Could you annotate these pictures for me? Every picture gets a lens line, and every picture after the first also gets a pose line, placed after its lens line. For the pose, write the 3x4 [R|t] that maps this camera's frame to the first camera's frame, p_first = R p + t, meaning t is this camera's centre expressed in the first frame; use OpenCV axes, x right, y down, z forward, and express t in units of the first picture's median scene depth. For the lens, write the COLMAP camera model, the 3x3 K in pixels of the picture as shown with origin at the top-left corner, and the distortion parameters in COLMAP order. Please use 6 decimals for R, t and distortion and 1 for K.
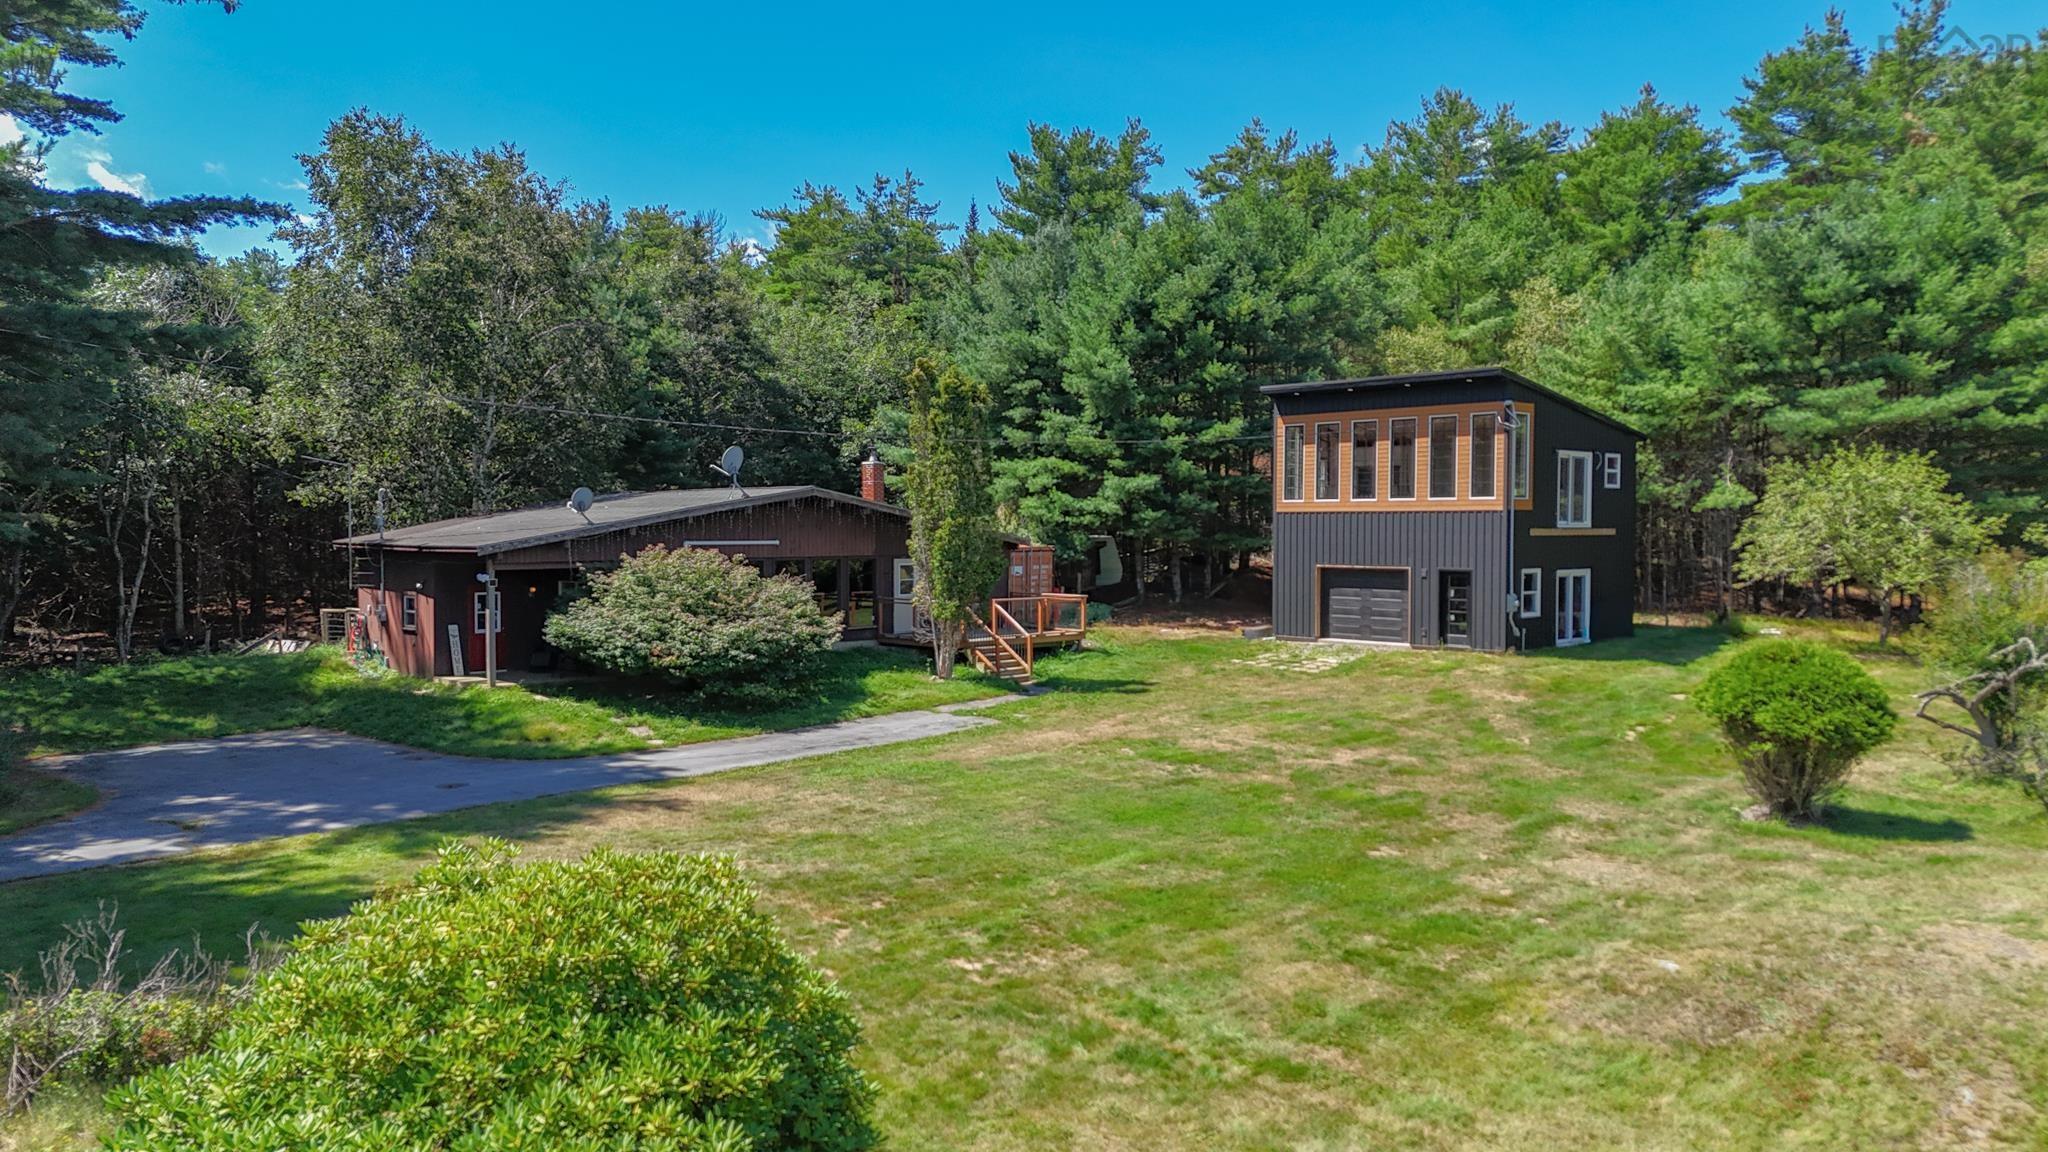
lens RADIAL K [[1488.0, 0, 1025.3], [0, 1488.0, 580.1], [0, 0, 1]] dist [0.040965, -0.026782]
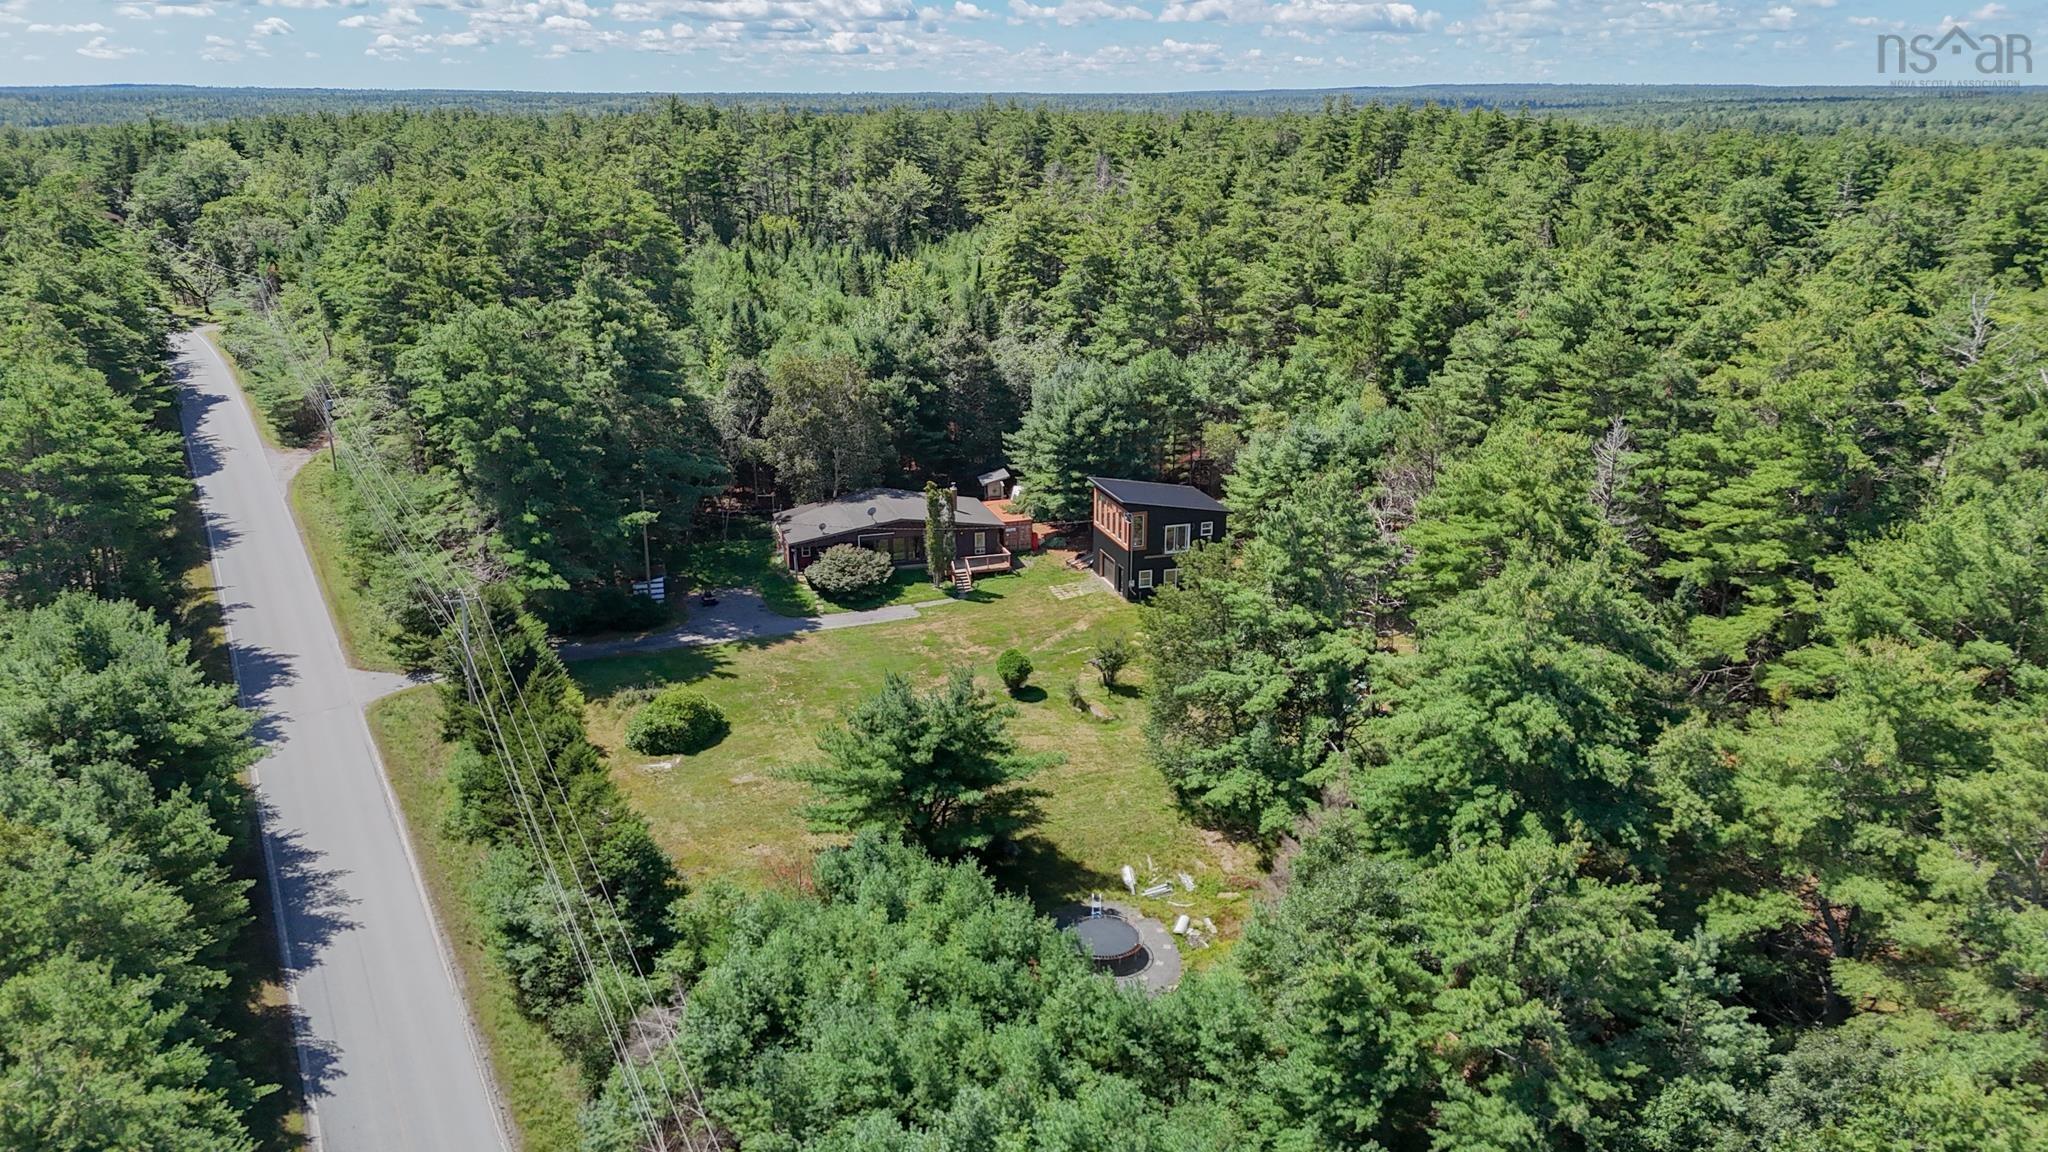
lens RADIAL K [[1488.0, 0, 1019.0], [0, 1488.0, 574.9], [0, 0, 1]] dist [0.040965, -0.026782]
pose [[0.889126, 0.125418, -0.440142, 1.262359], [-0.009112, 0.966379, 0.256962, -0.655393], [0.457572, -0.224461, 0.860375, -1.329525]]
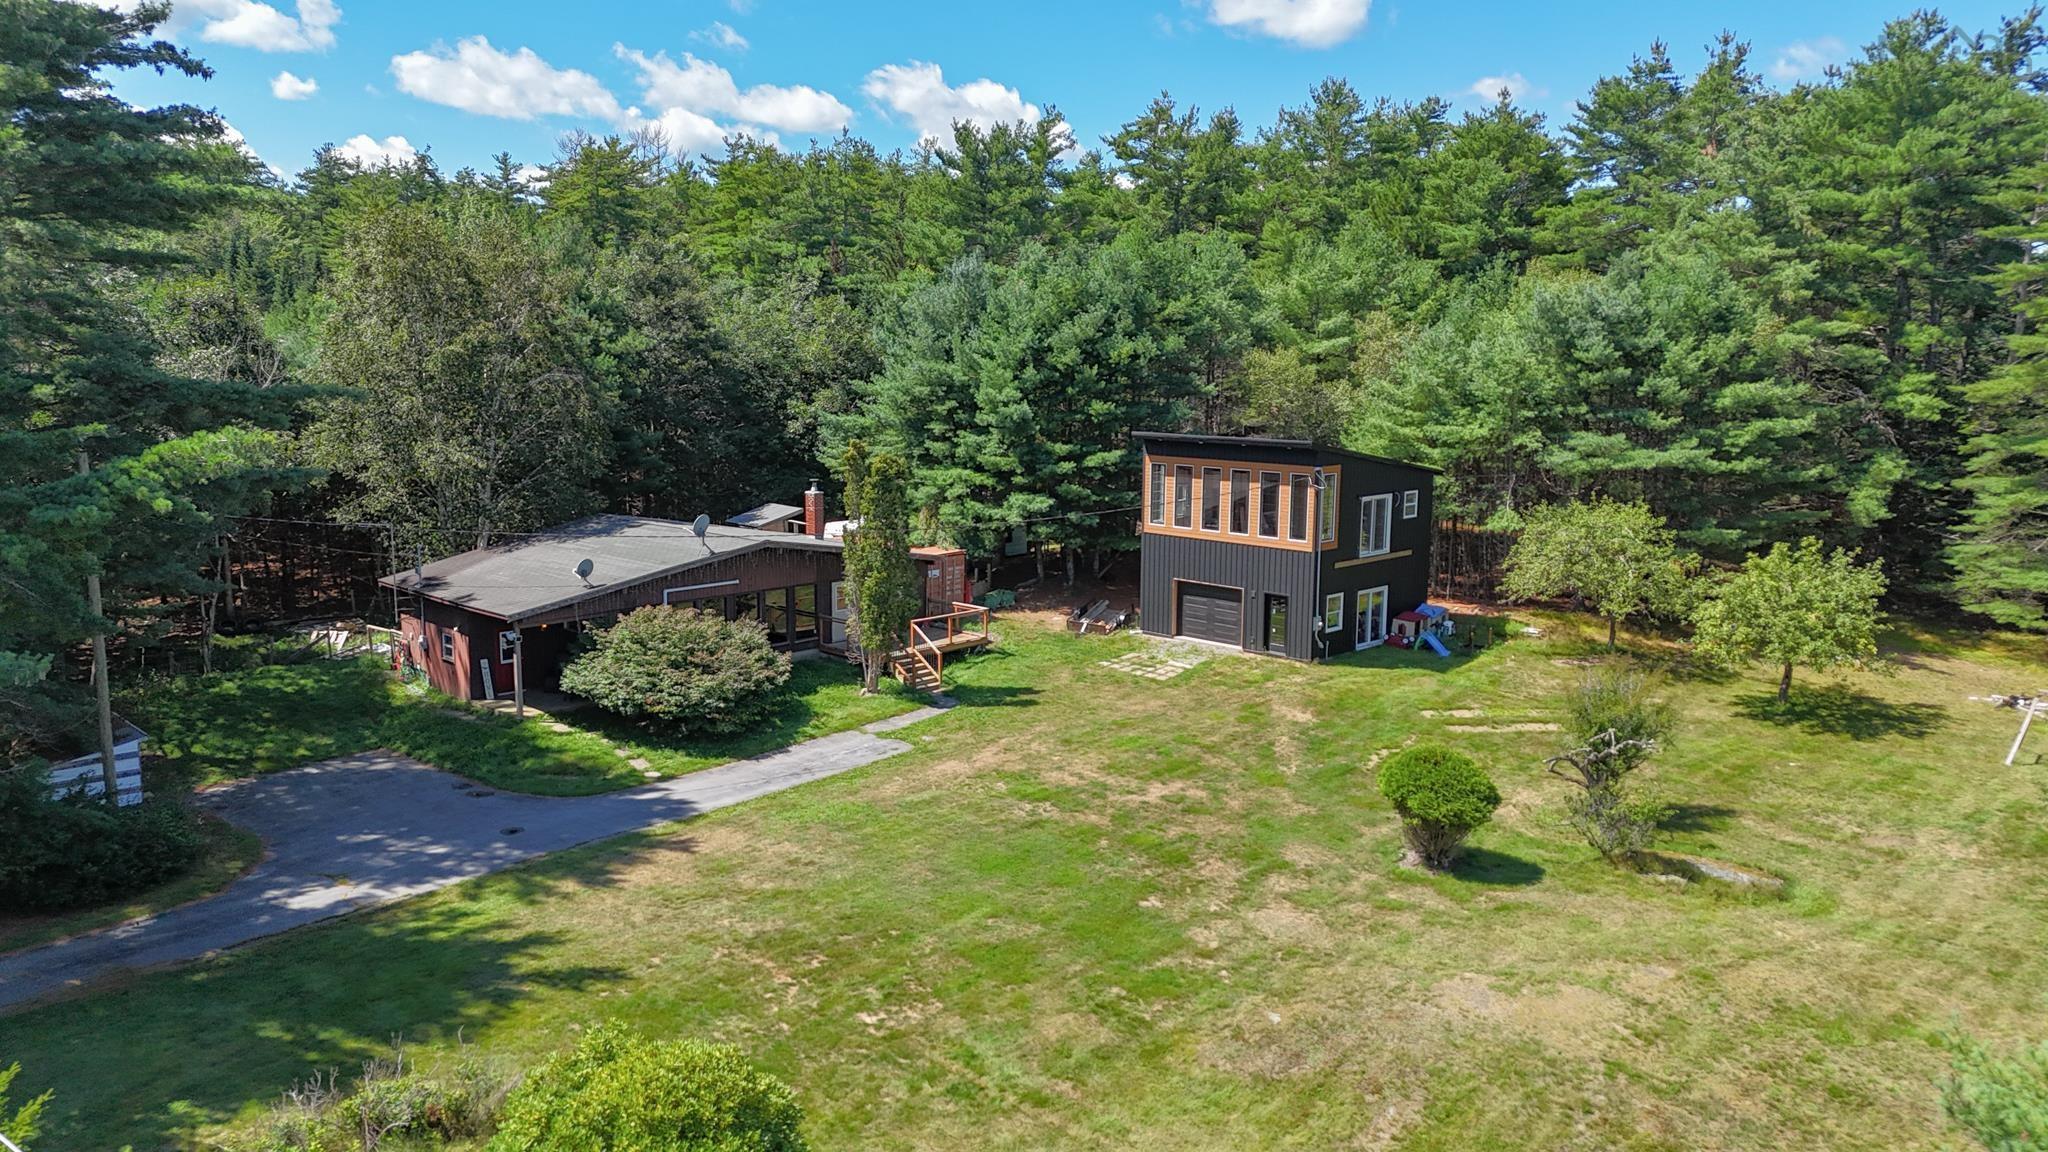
lens RADIAL K [[1488.0, 0, 1035.6], [0, 1488.0, 579.7], [0, 0, 1]] dist [0.040965, -0.026782]
pose [[0.999168, 0.001927, 0.040747, 0.031488], [-0.007055, 0.991995, 0.126077, -0.175424], [-0.040178, -0.126259, 0.991183, -0.240730]]
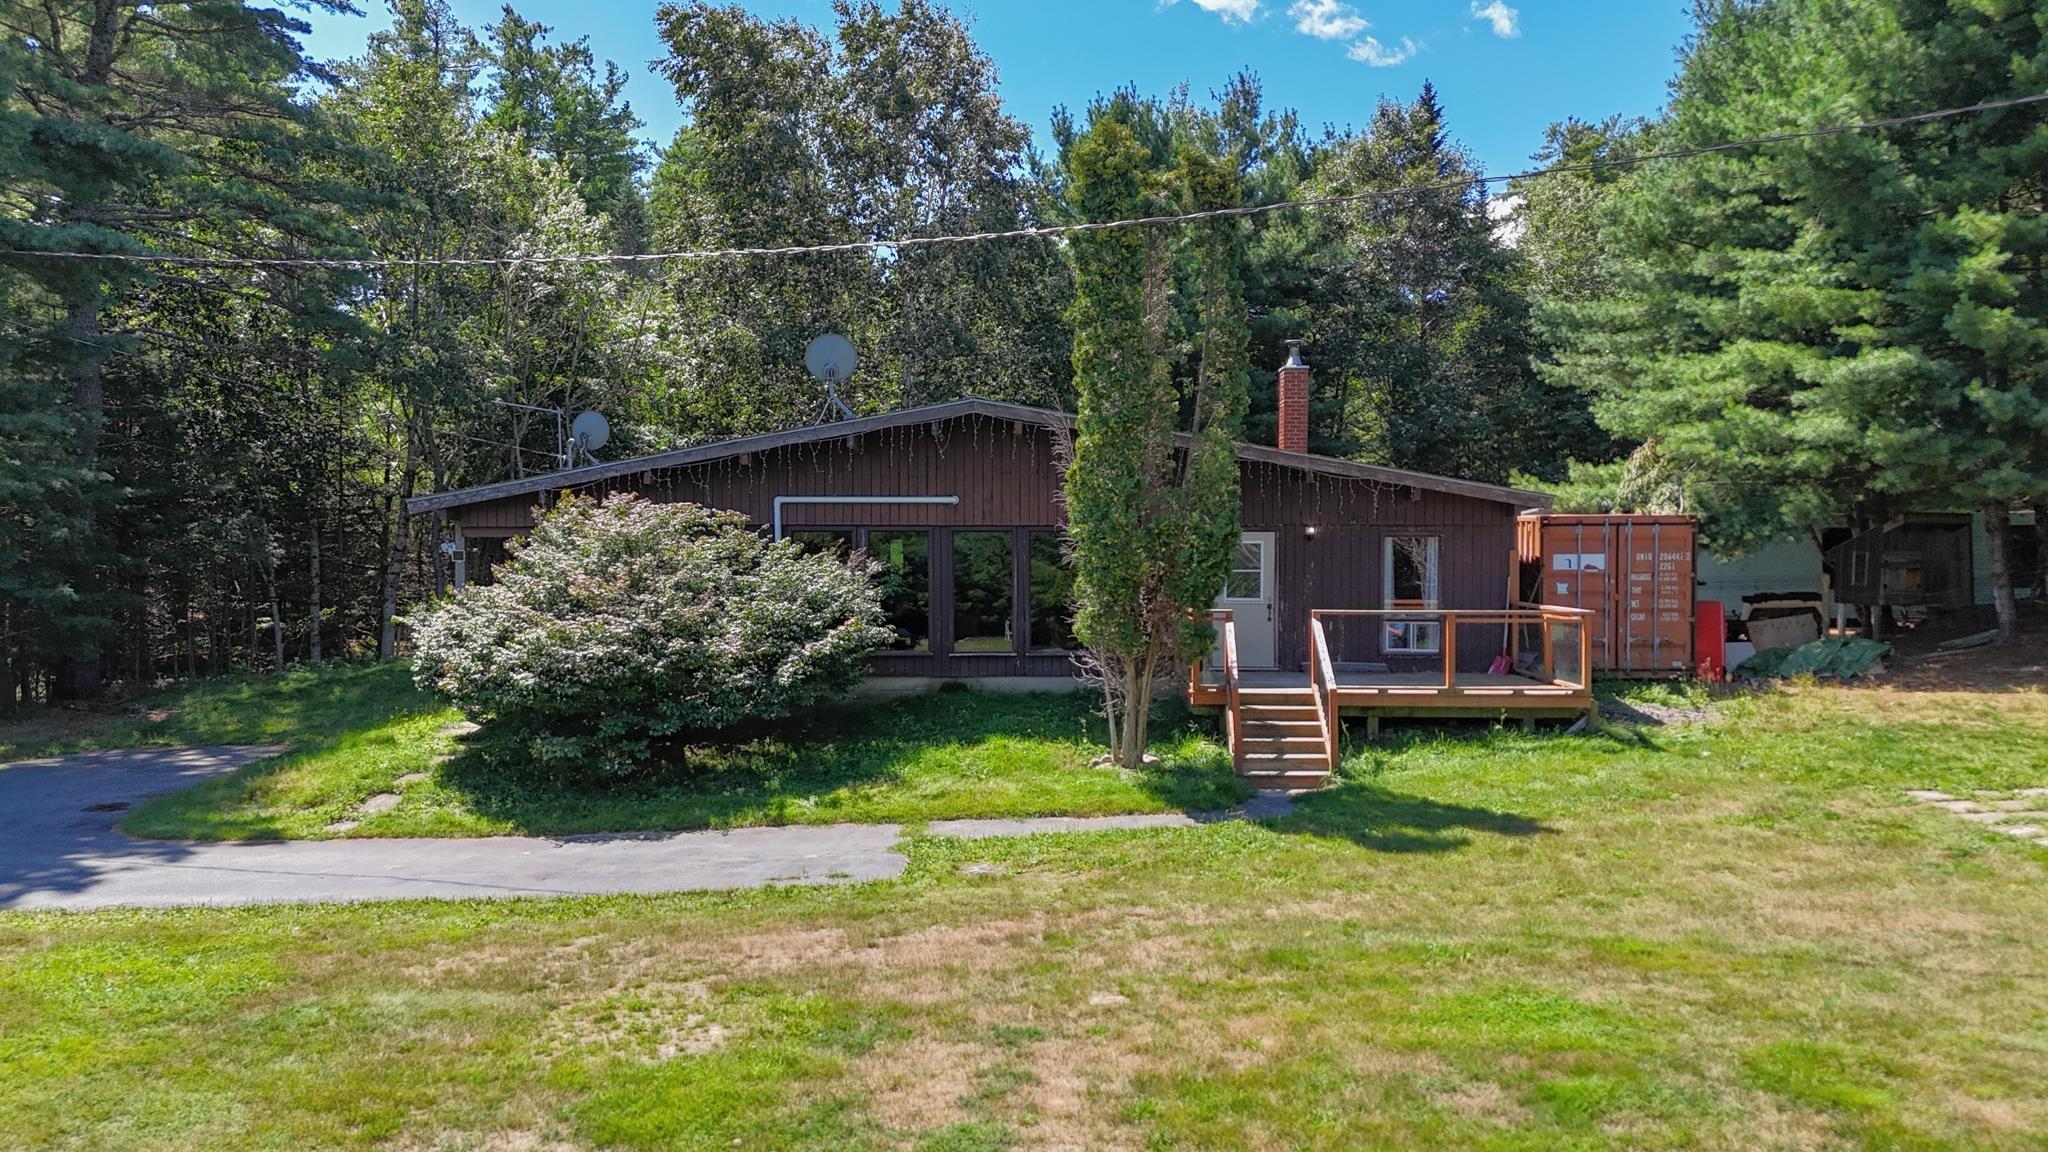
lens RADIAL K [[1488.0, 0, 1025.6], [0, 1488.0, 570.4], [0, 0, 1]] dist [0.040965, -0.026782]
pose [[0.692495, 0.004306, -0.721410, 0.252777], [-0.024302, 0.999554, -0.017361, 0.010110], [0.721013, 0.029554, 0.692291, 0.579147]]
